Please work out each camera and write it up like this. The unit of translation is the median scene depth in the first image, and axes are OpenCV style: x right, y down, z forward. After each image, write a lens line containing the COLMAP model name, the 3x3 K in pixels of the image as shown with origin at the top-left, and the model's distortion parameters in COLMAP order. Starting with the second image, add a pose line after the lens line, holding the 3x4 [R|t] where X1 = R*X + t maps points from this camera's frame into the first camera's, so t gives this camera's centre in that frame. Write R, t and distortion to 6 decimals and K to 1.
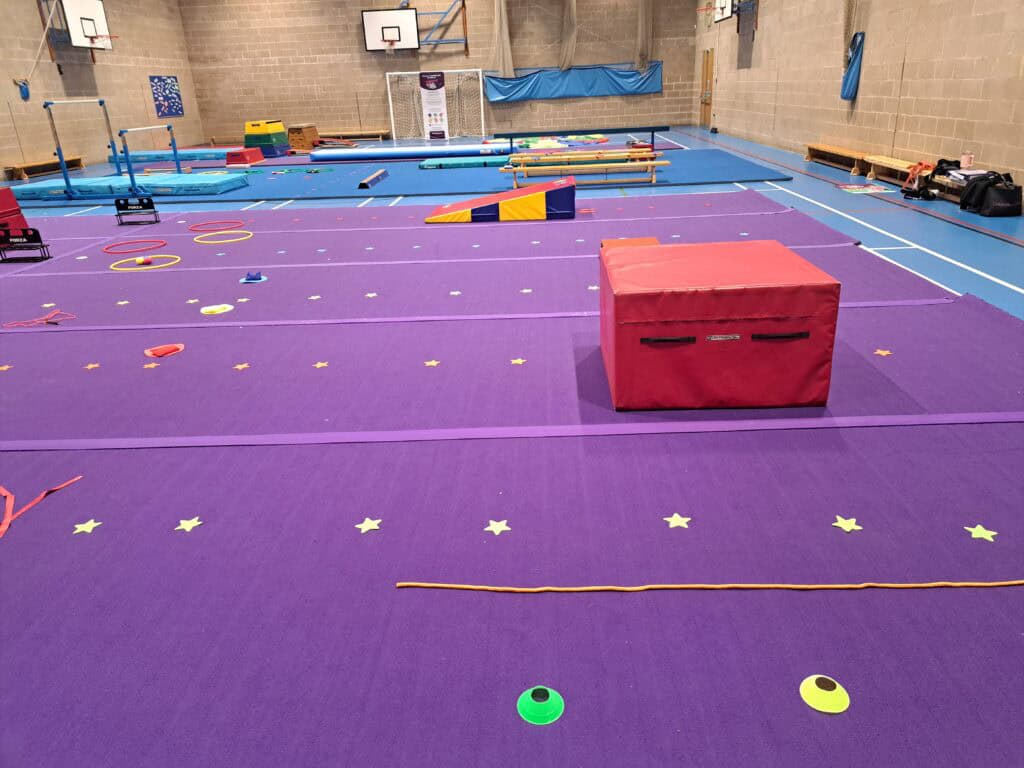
lens RADIAL K [[743.3, 0, 531.6], [0, 743.3, 378.3], [0, 0, 1]] dist [0.080412, -0.069886]
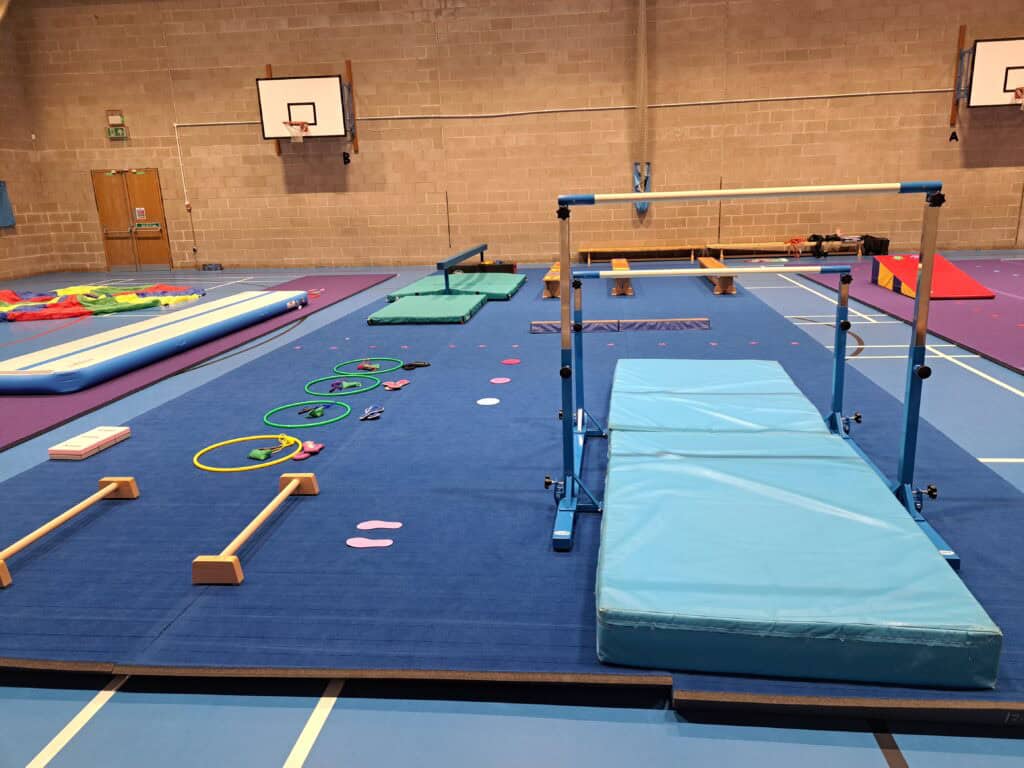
lens RADIAL K [[818.6, 0, 512.0], [0, 818.6, 384.0], [0, 0, 1]] dist [0.101766, -0.125712]
pose [[0.087670, -0.205745, 0.974671, -0.695826], [0.390546, 0.907205, 0.156375, -0.273673], [-0.916399, 0.366944, 0.159887, 0.731690]]
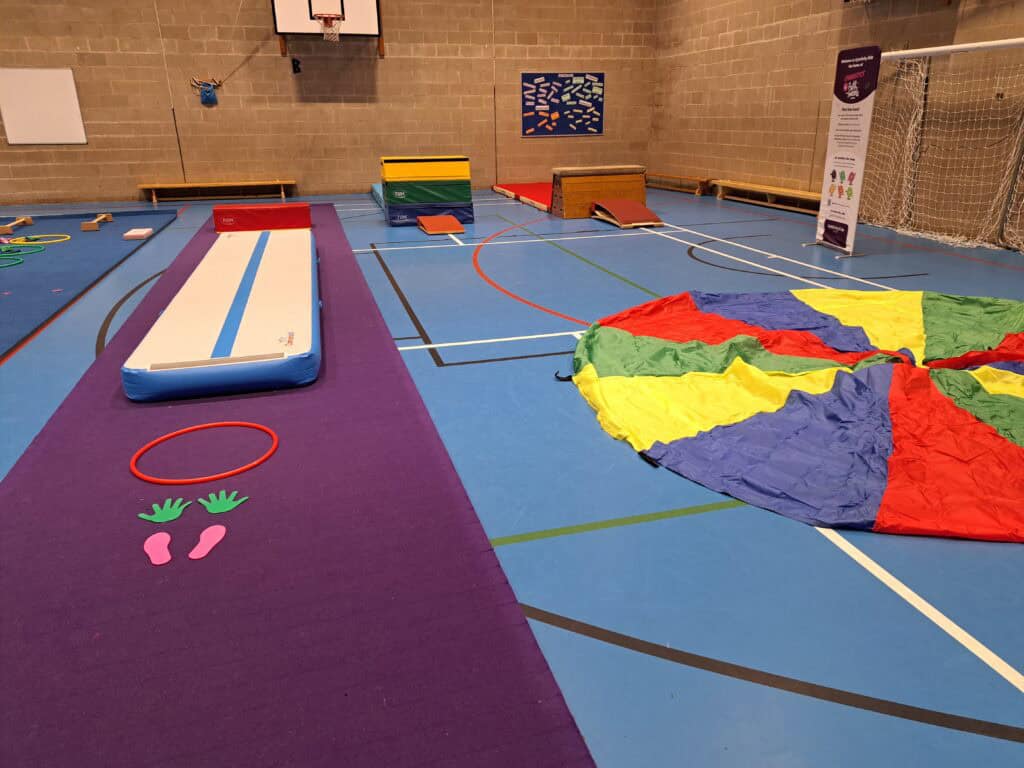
lens RADIAL K [[742.7, 0, 512.0], [0, 742.7, 384.0], [0, 0, 1]] dist [0.084480, -0.087572]
pose [[0.285200, 0.364159, -0.886594, 0.211304], [-0.348437, 0.901115, 0.258038, -0.390203], [0.892890, 0.235330, 0.383884, 0.979831]]
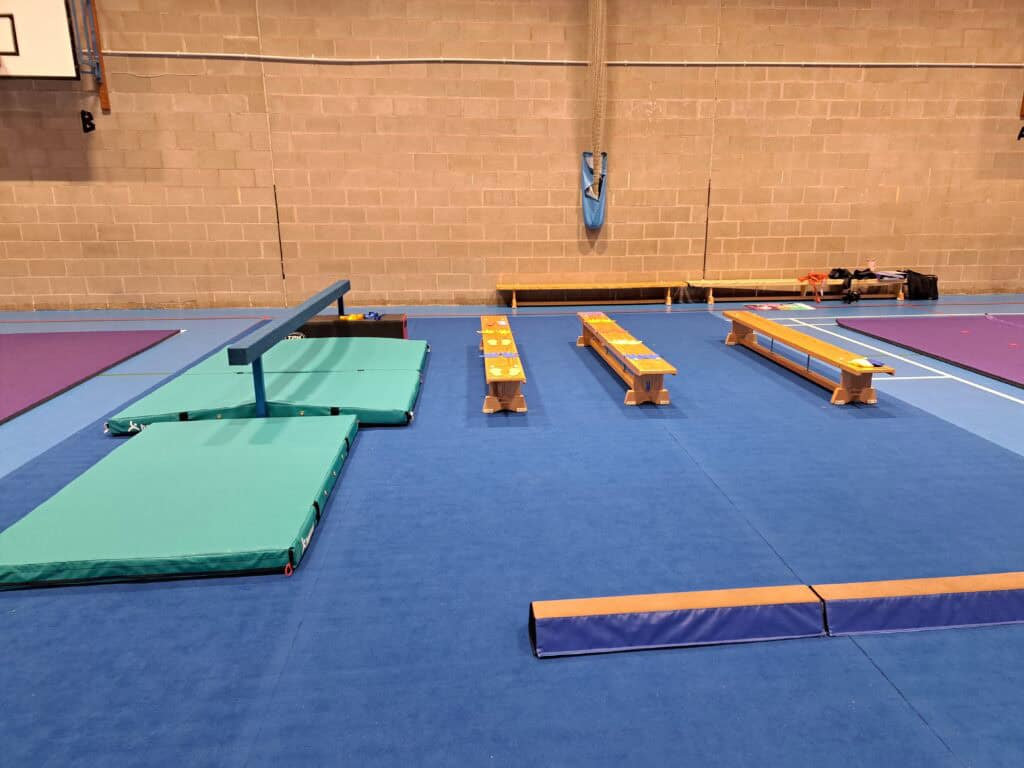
lens RADIAL K [[743.3, 0, 531.6], [0, 743.3, 378.3], [0, 0, 1]] dist [0.080412, -0.069886]
pose [[-0.126786, -0.196961, 0.972179, -0.273409], [0.367426, 0.901045, 0.230467, -0.291712], [-0.921370, 0.386424, -0.041872, 0.782357]]
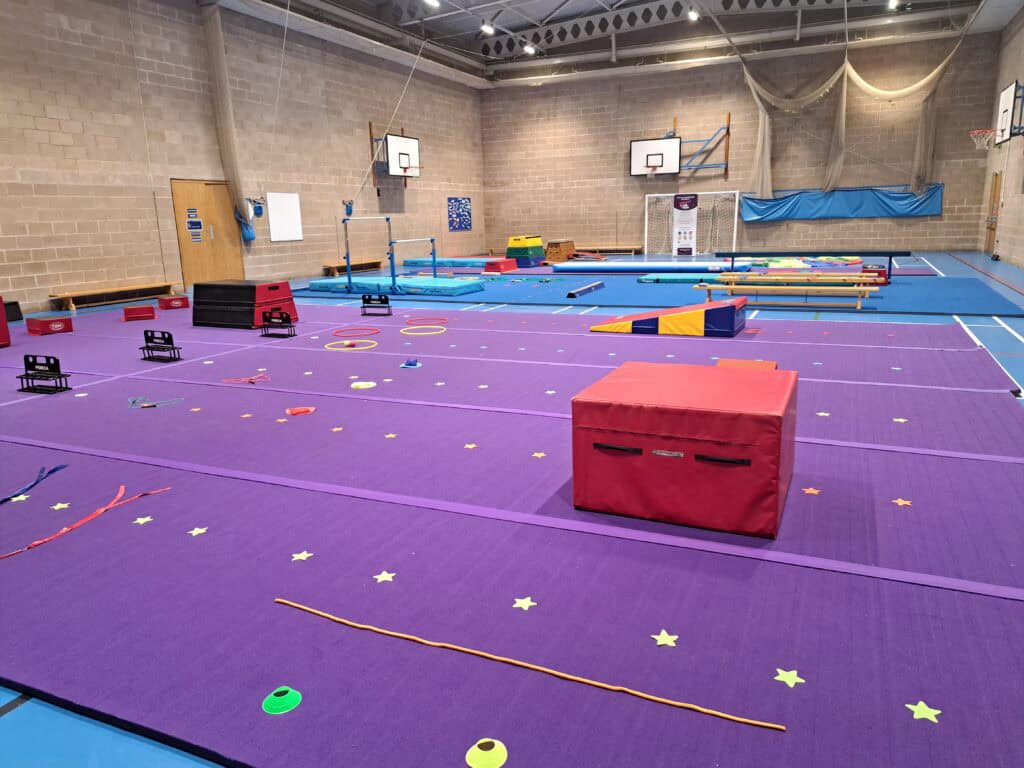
lens RADIAL K [[742.7, 0, 512.0], [0, 742.7, 384.0], [0, 0, 1]] dist [0.084480, -0.087572]
pose [[0.920727, 0.104990, -0.375818, 0.080367], [-0.154319, 0.982578, -0.103572, -0.001494], [0.358396, 0.153357, 0.920887, -0.010152]]
